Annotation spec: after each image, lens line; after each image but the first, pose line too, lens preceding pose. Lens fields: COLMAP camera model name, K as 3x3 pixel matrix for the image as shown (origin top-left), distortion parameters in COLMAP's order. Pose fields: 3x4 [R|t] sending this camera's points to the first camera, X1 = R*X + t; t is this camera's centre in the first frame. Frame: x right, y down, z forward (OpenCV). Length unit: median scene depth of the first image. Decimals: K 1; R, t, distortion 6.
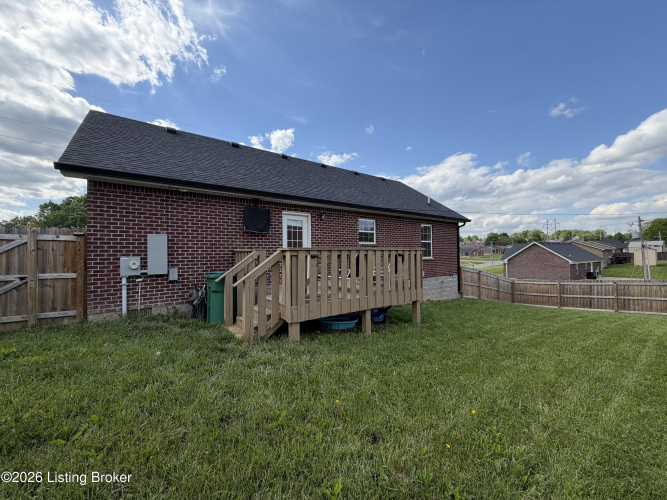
lens RADIAL K [[274.1, 0, 334.4], [0, 274.1, 260.7], [0, 0, 1]] dist [-0.002449, 0.000812]
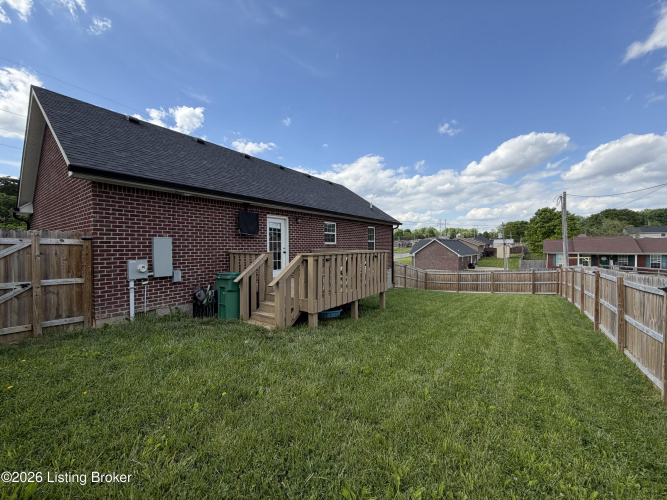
lens RADIAL K [[274.1, 0, 340.2], [0, 274.1, 249.7], [0, 0, 1]] dist [-0.002449, 0.000812]
pose [[0.949430, 0.003440, 0.313960, -0.321078], [0.000684, 0.999915, -0.013023, -0.034471], [-0.313978, 0.012580, 0.949347, -0.171849]]
